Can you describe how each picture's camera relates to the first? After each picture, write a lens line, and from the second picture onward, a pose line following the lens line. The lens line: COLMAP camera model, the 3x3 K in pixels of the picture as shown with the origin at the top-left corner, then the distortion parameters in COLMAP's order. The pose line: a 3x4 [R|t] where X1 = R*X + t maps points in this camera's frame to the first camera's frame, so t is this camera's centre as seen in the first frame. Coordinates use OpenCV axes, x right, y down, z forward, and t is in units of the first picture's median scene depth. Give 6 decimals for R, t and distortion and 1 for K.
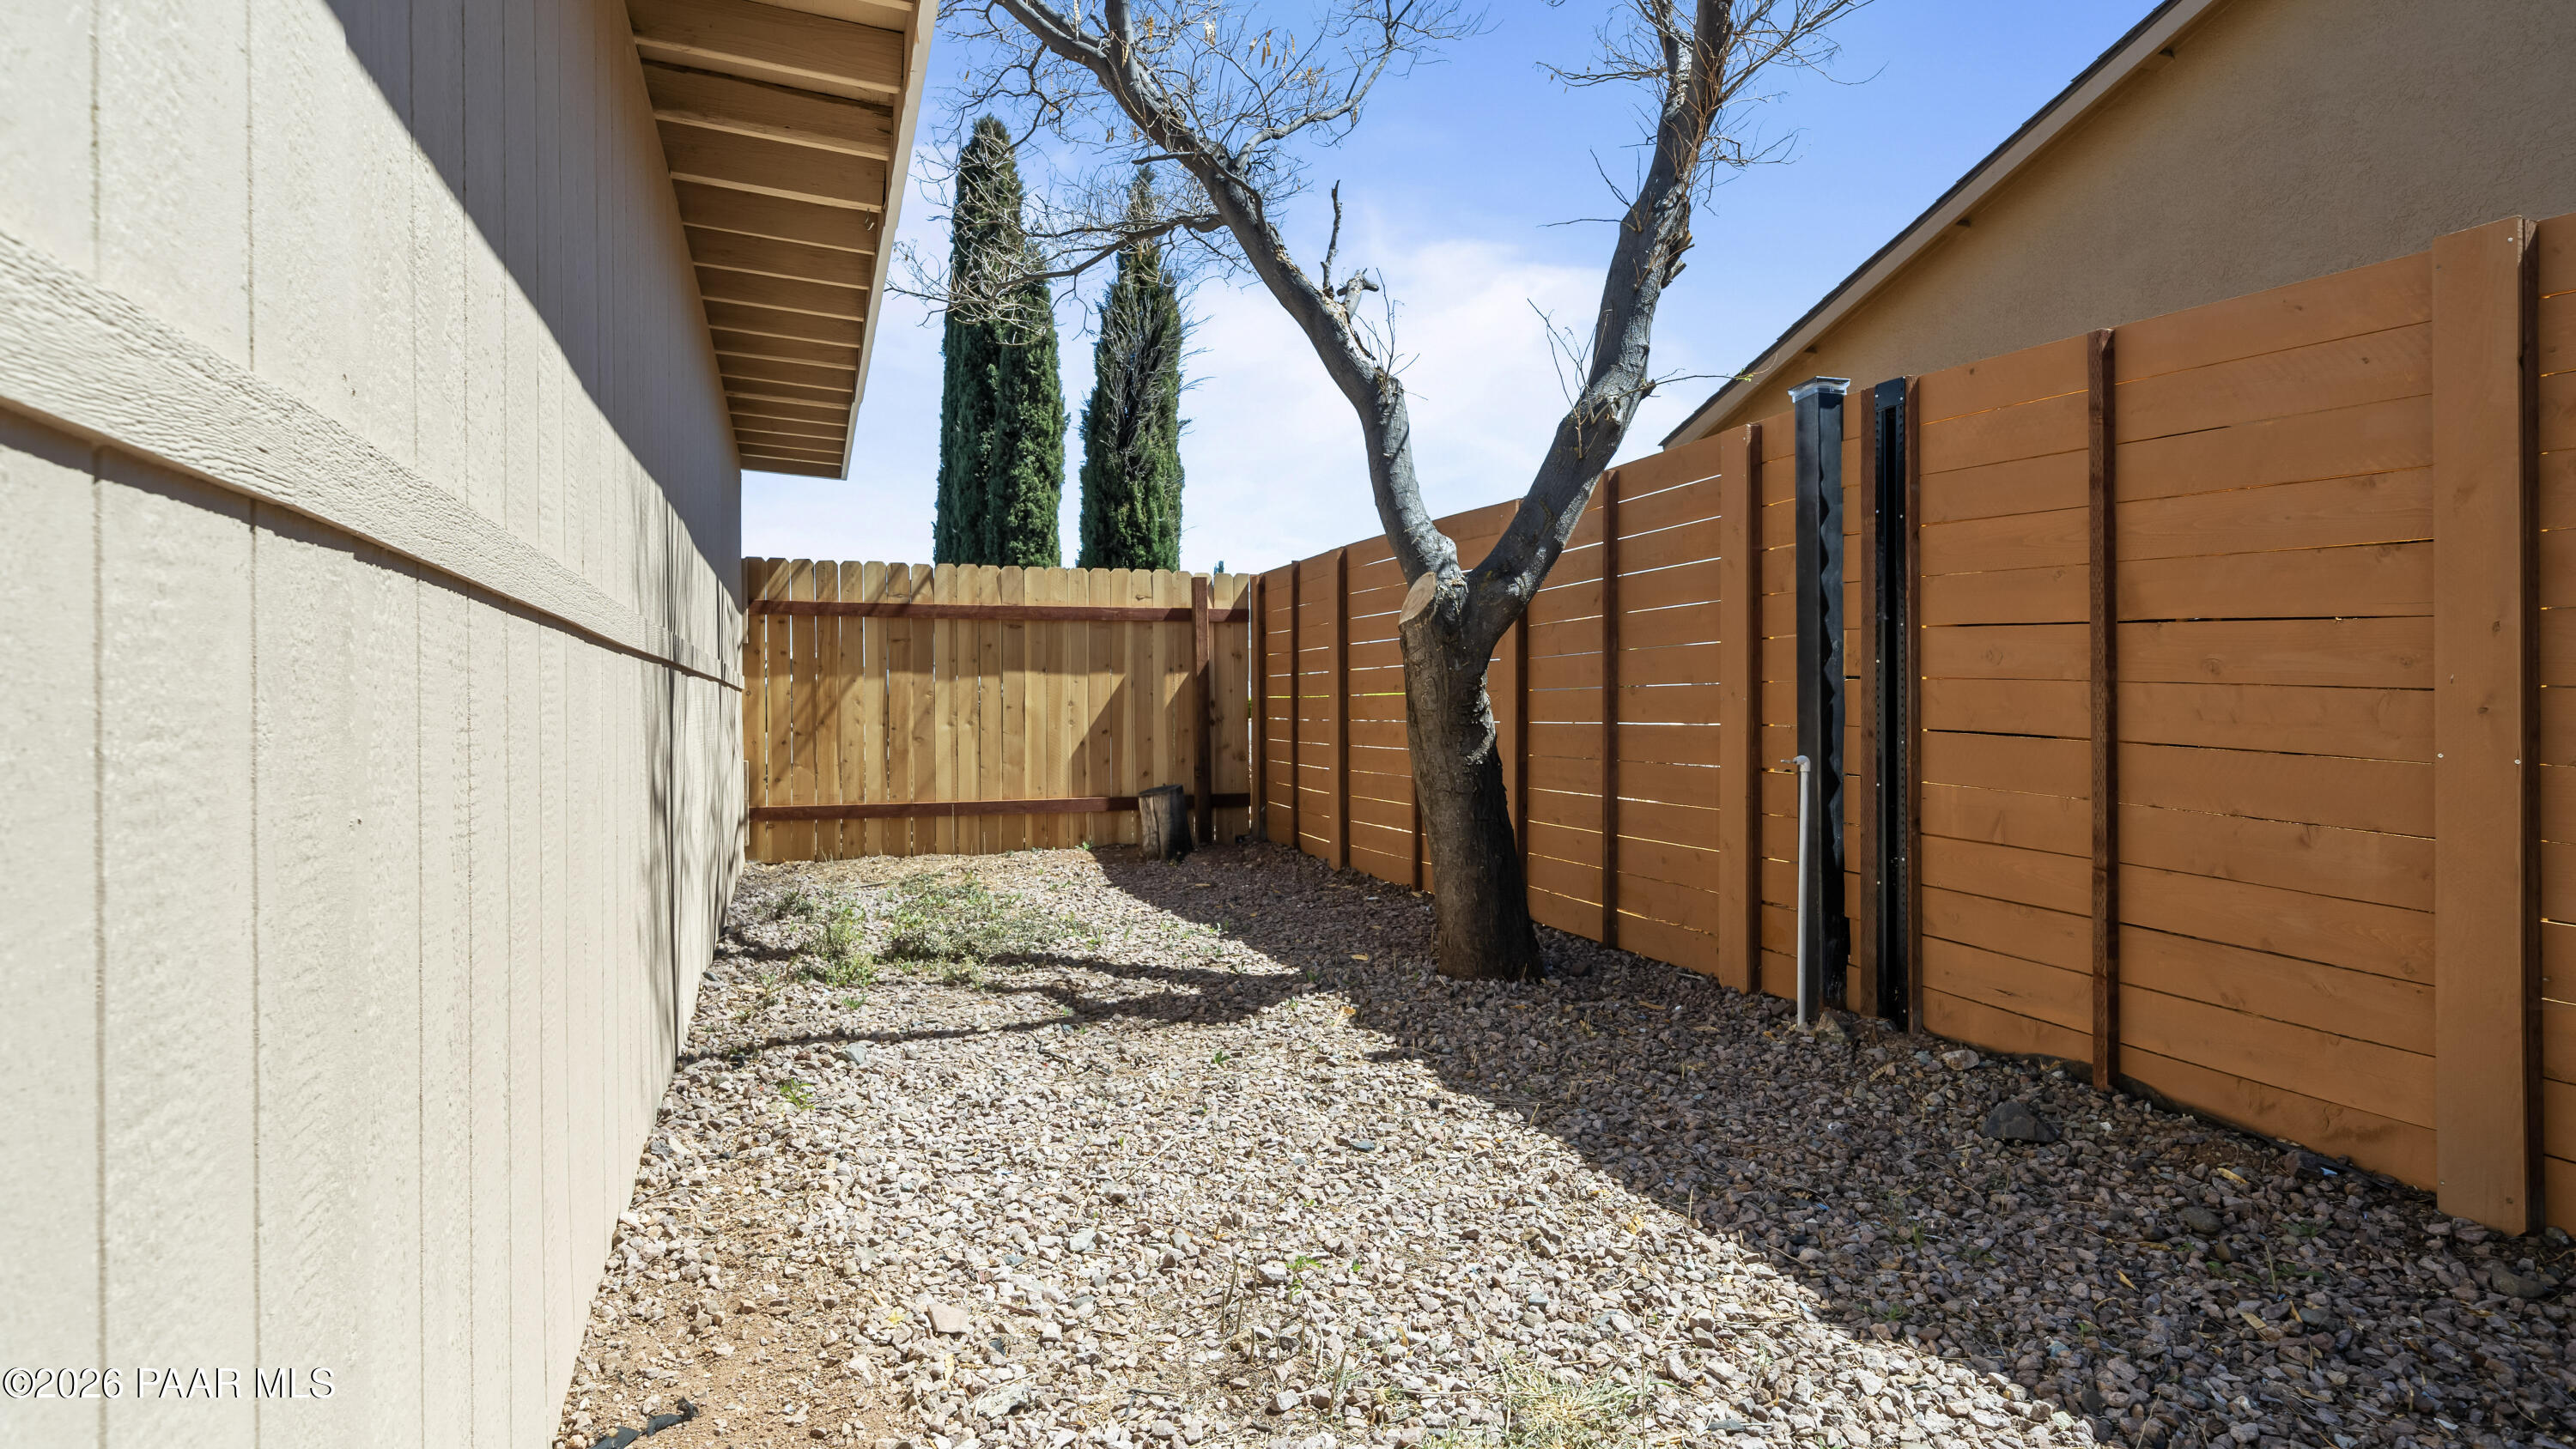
lens RADIAL K [[1314.2, 0, 1288.0], [0, 1314.2, 724.5], [0, 0, 1]] dist [-0.003208, -0.000496]
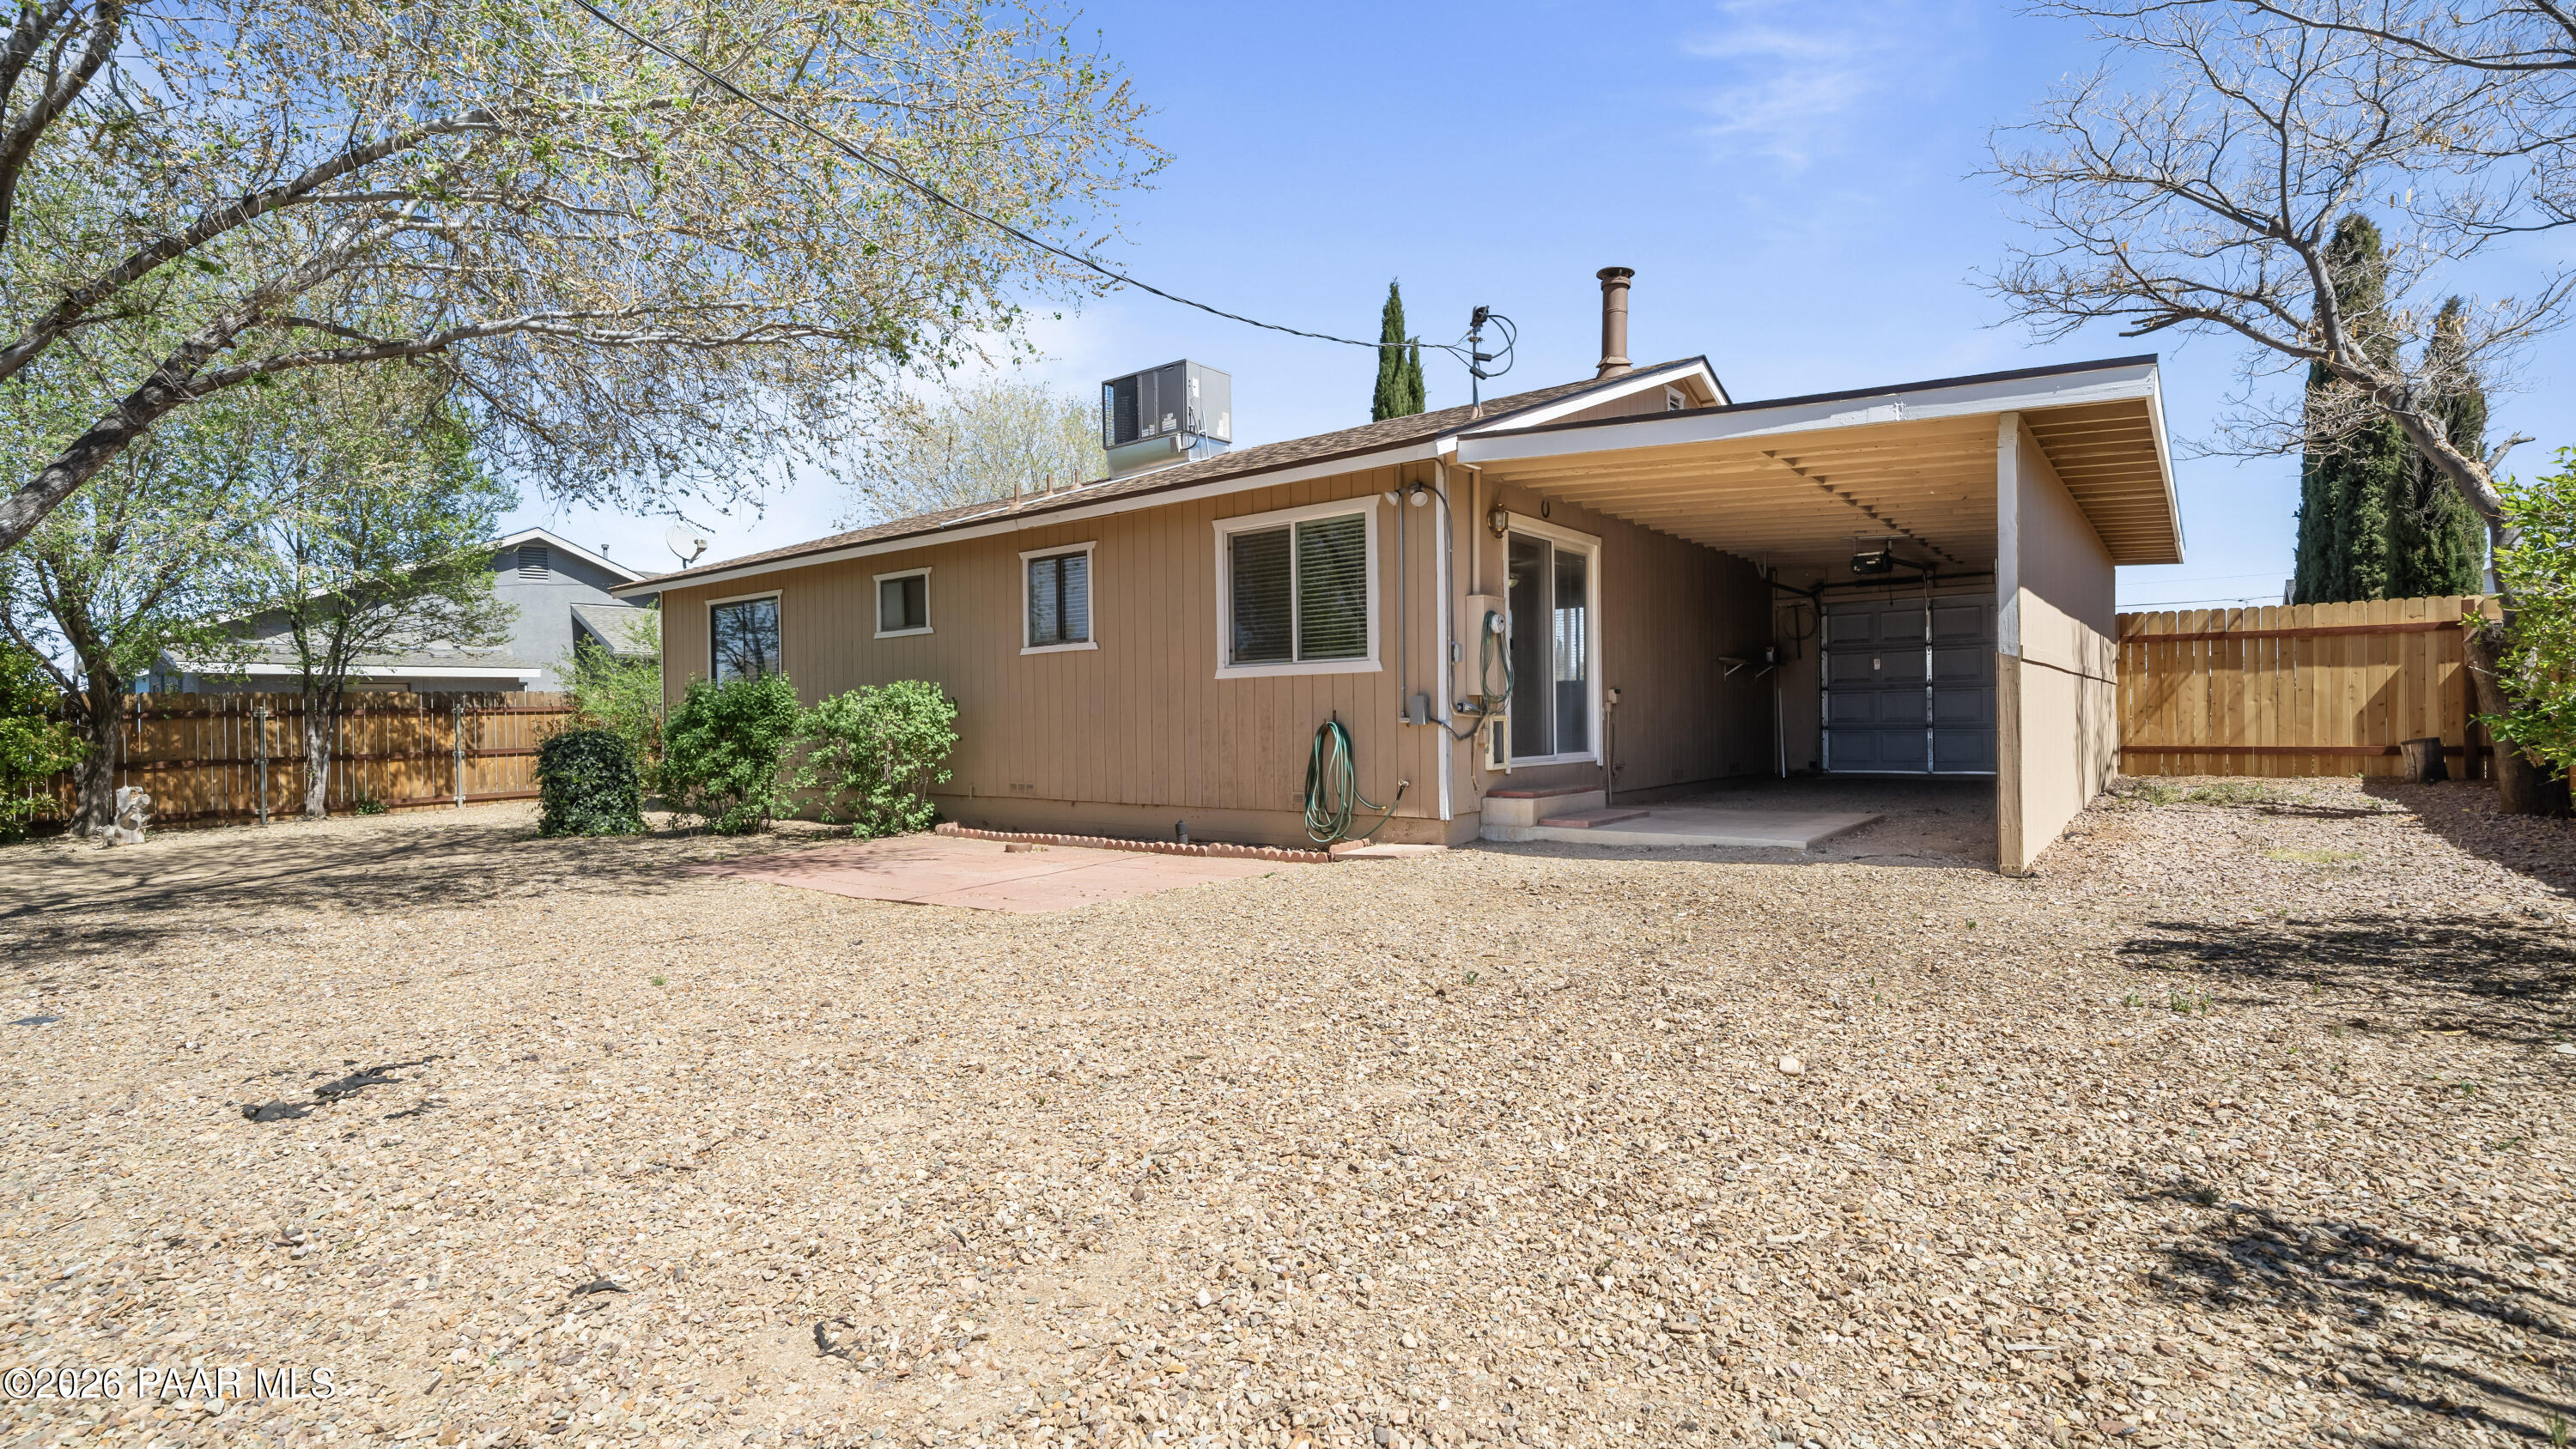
lens RADIAL K [[1152.3, 0, 1288.0], [0, 1152.3, 724.5], [0, 0, 1]] dist [0.001758, 0.000227]
pose [[0.517260, 0.003783, -0.855820, 0.373063], [-0.000114, 0.999991, 0.004352, 0.024440], [0.855828, -0.002153, 0.517256, -0.843328]]
